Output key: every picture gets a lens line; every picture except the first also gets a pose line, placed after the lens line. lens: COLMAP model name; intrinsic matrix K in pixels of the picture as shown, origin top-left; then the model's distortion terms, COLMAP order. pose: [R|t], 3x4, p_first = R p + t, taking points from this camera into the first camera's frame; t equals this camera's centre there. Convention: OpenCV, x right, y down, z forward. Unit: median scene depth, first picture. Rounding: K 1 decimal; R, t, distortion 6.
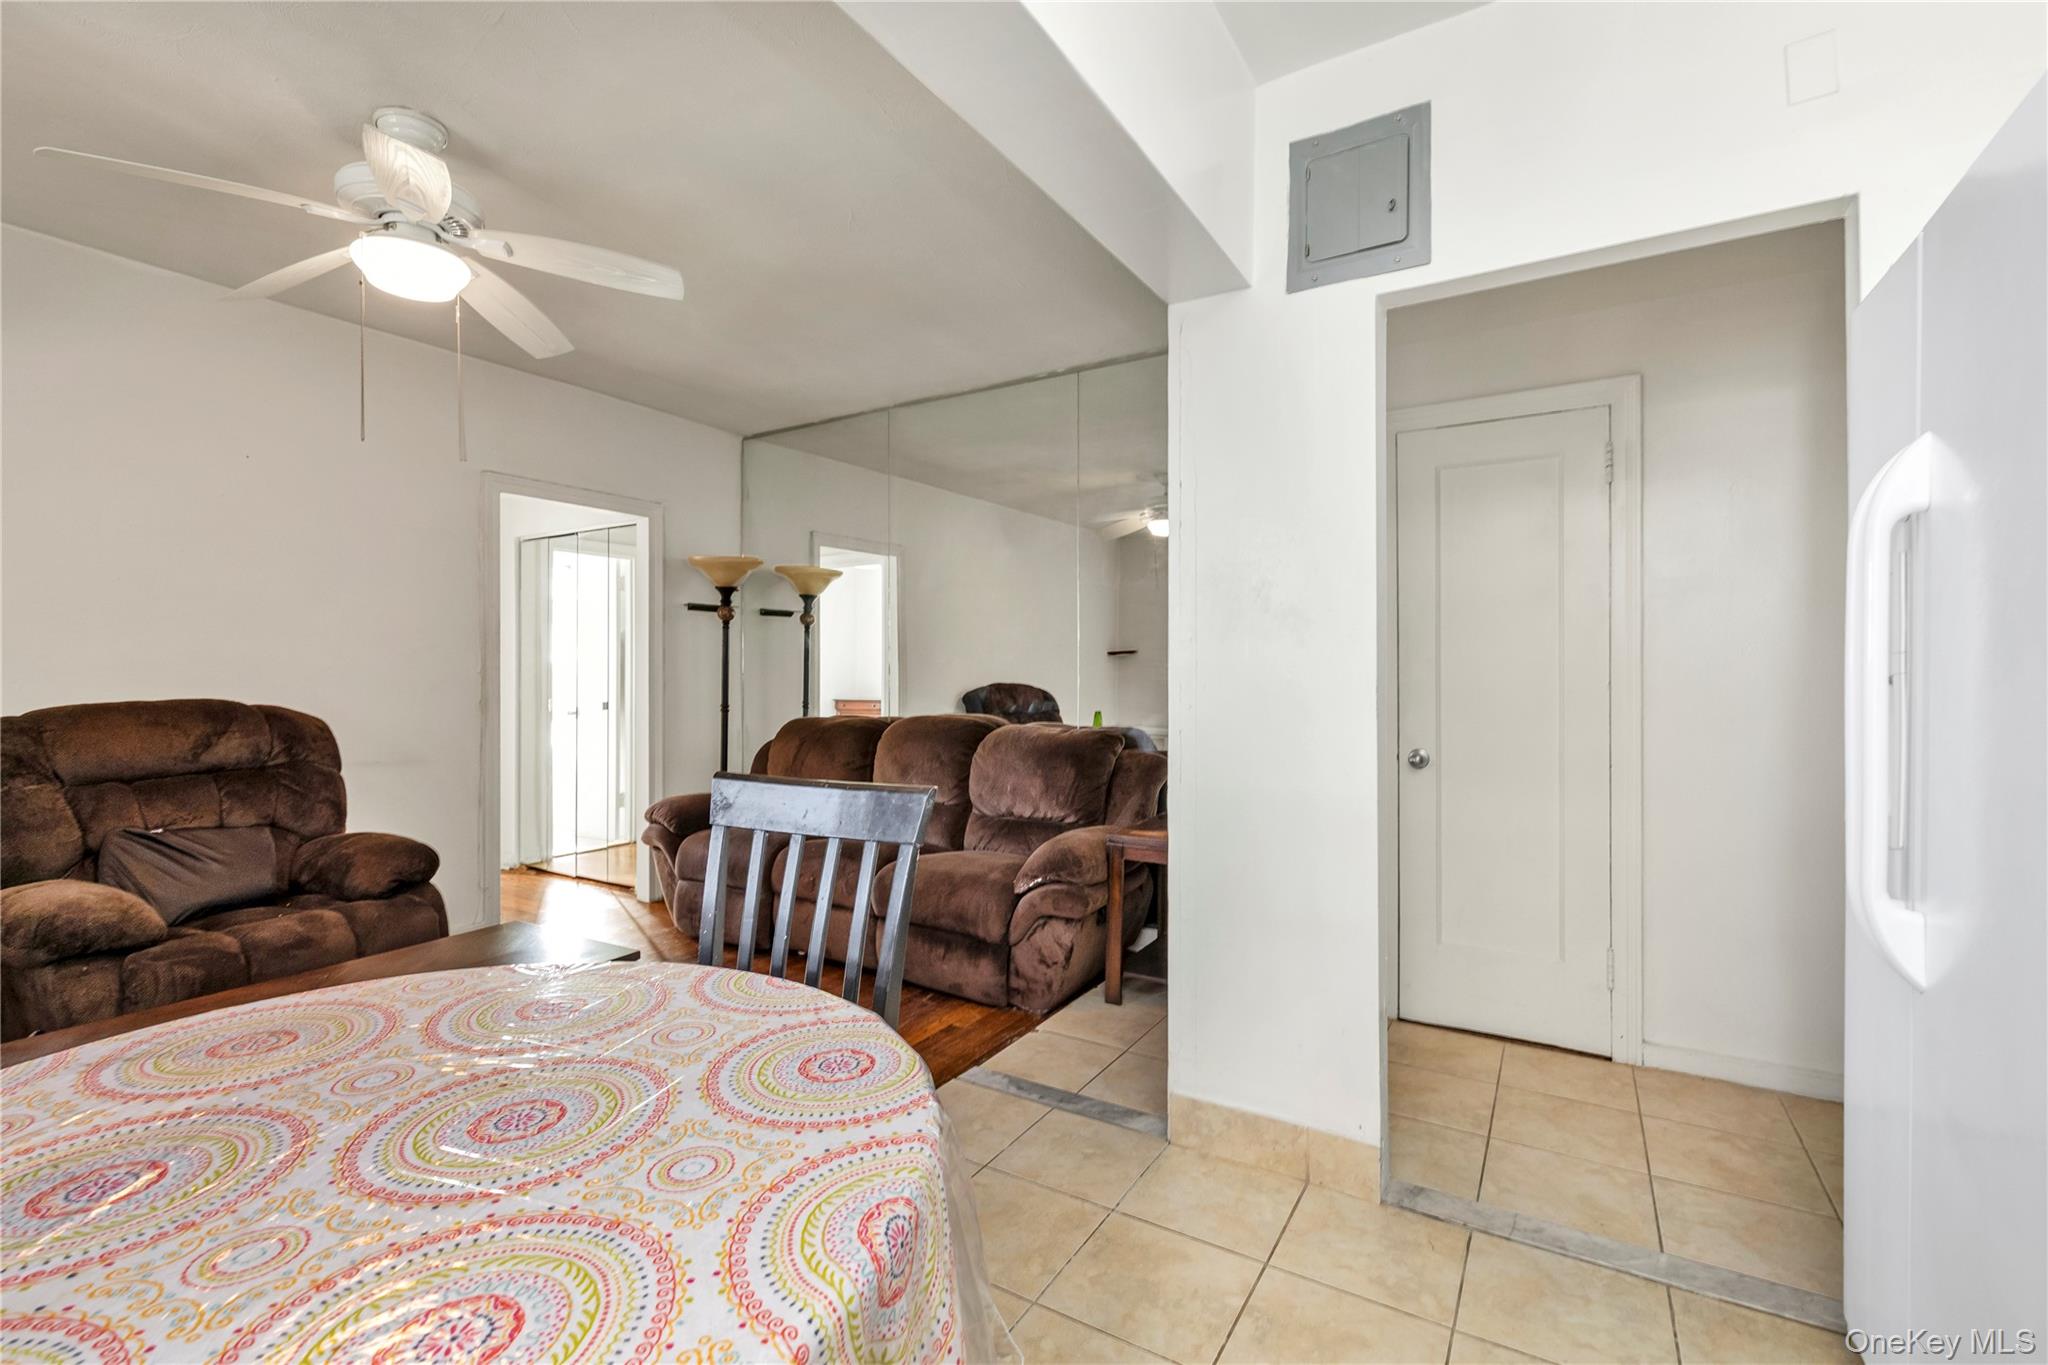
lens RADIAL K [[884.8, 0, 1022.0], [0, 884.8, 673.1], [0, 0, 1]] dist [-0.001147, 0.000749]
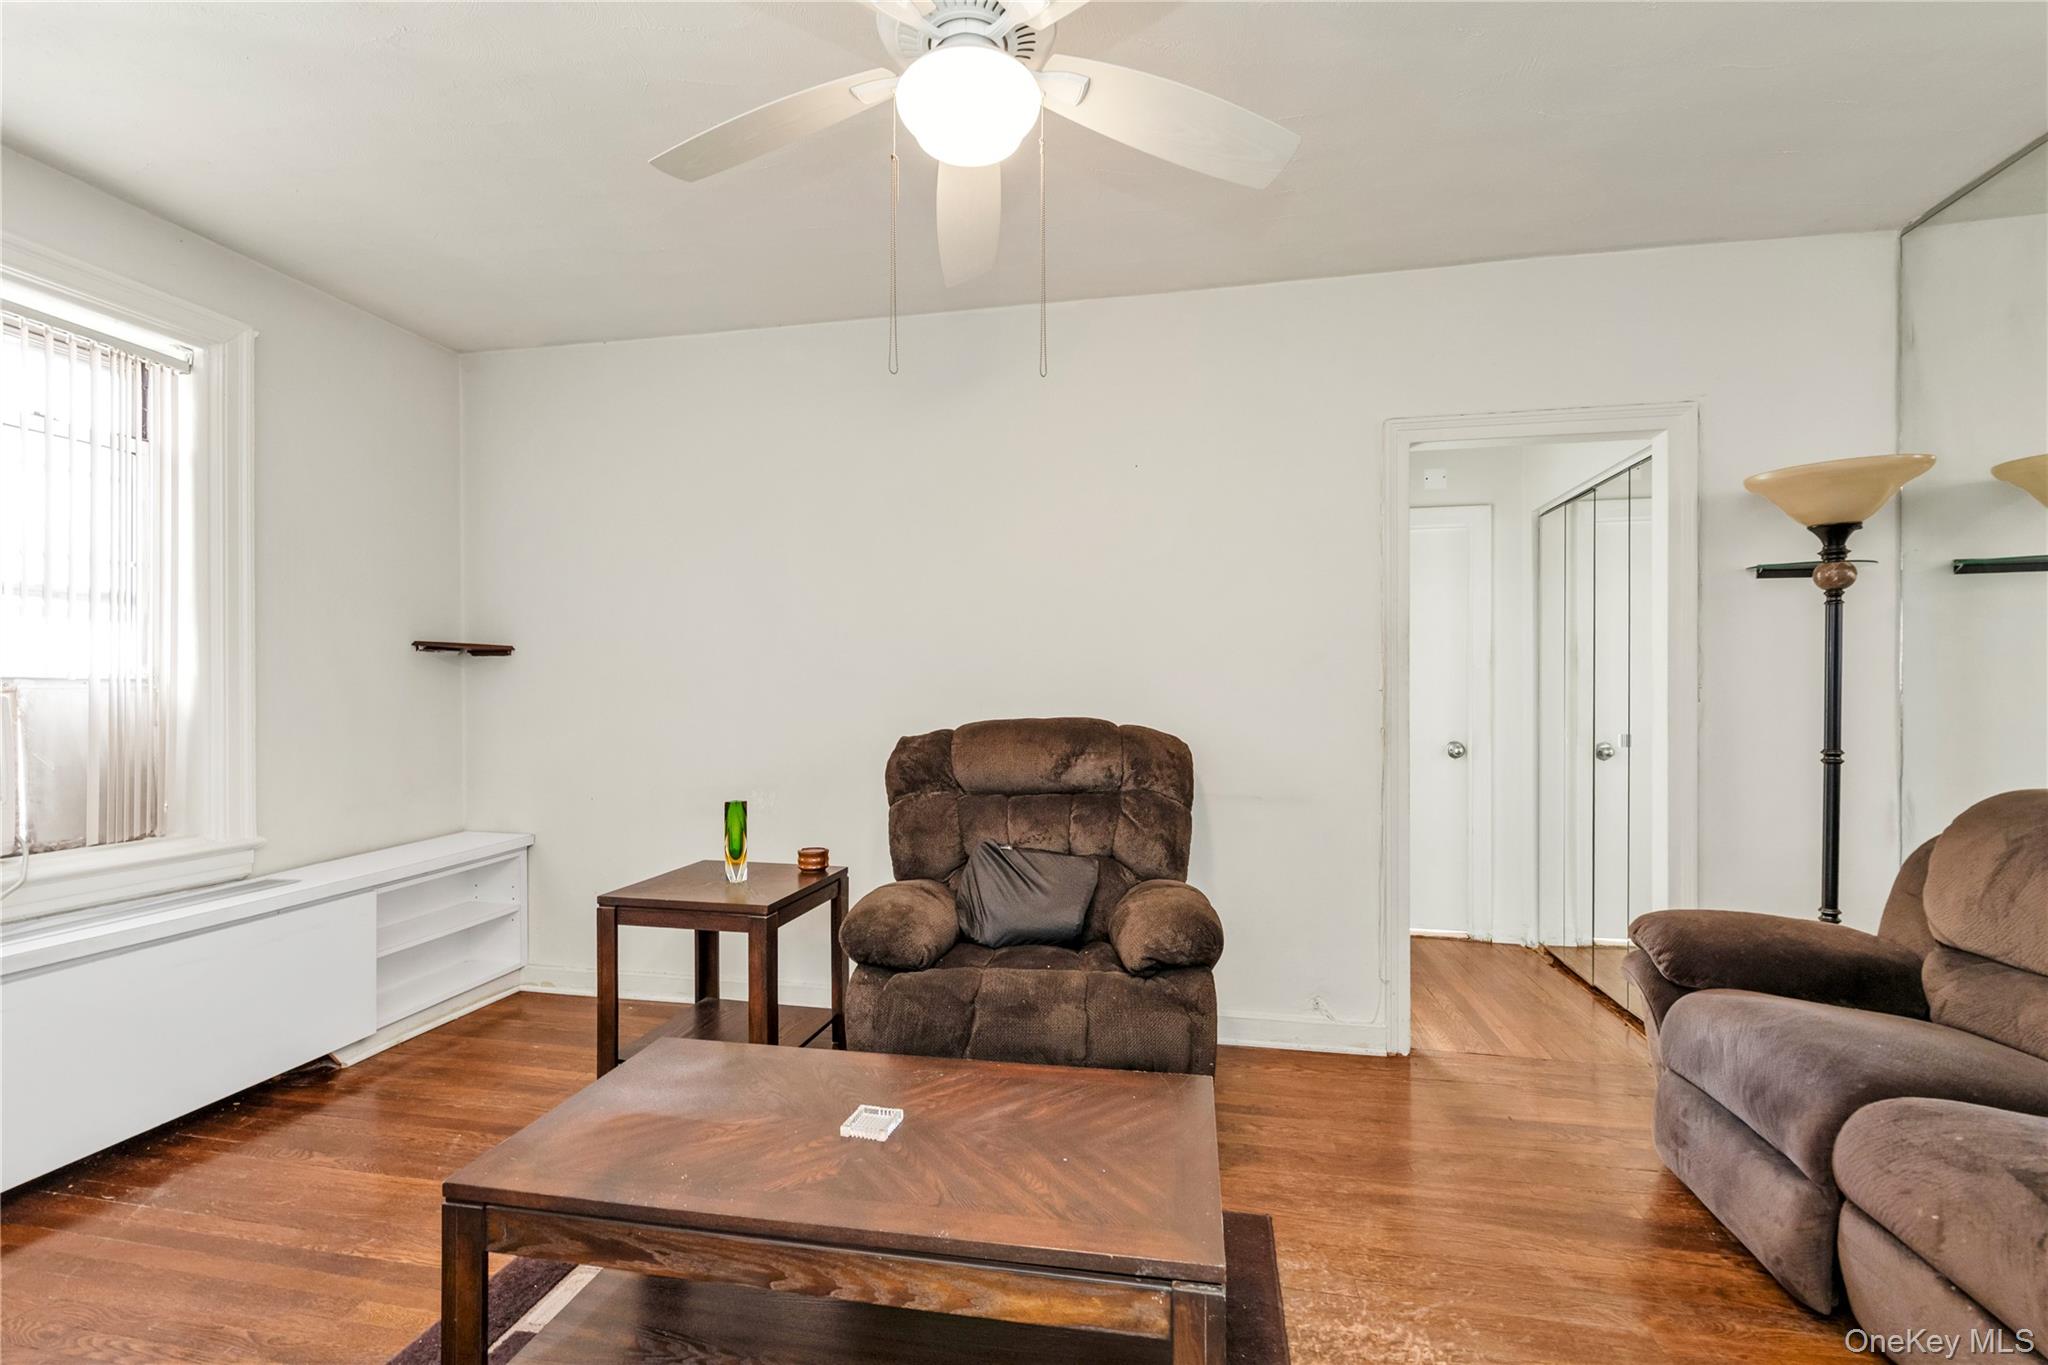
lens RADIAL K [[895.1, 0, 1022.1], [0, 895.1, 696.1], [0, 0, 1]] dist [0.000492, -0.000360]
pose [[0.349562, 0.002940, -0.936908, -0.012064], [0.001622, 0.999992, 0.003743, 0.001336], [0.936912, -0.002828, 0.349555, 0.567409]]
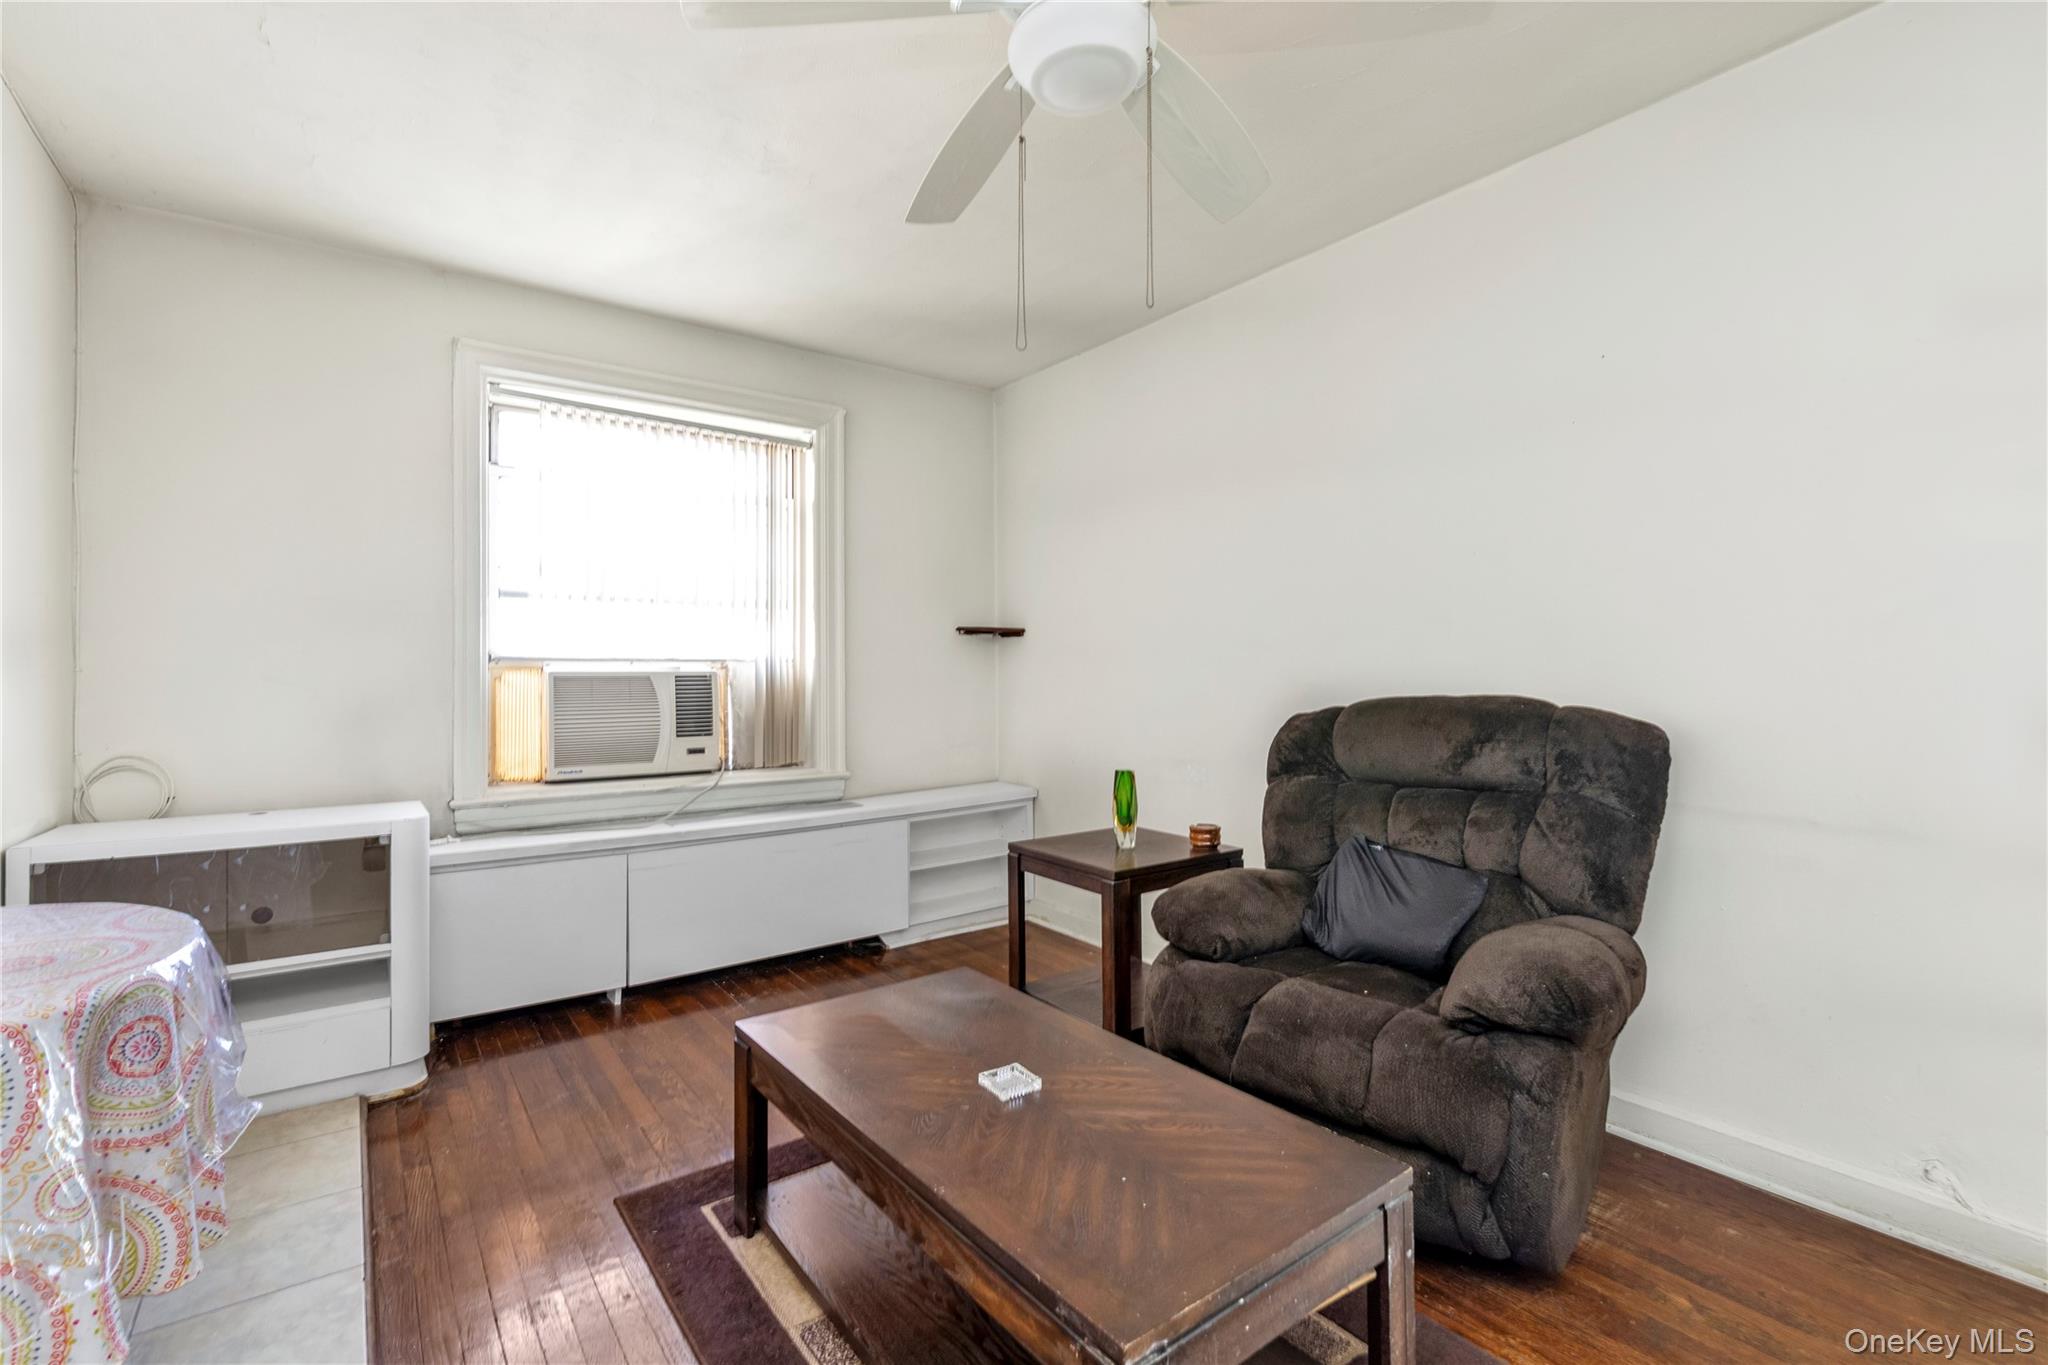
lens RADIAL K [[911.2, 0, 1016.5], [0, 911.2, 668.5], [0, 0, 1]] dist [0.000749, 0.000052]
pose [[-0.373545, -0.000536, -0.927612, -0.024006], [0.005449, 0.999981, -0.002772, 0.005319], [0.927596, -0.006090, -0.373535, 0.867844]]
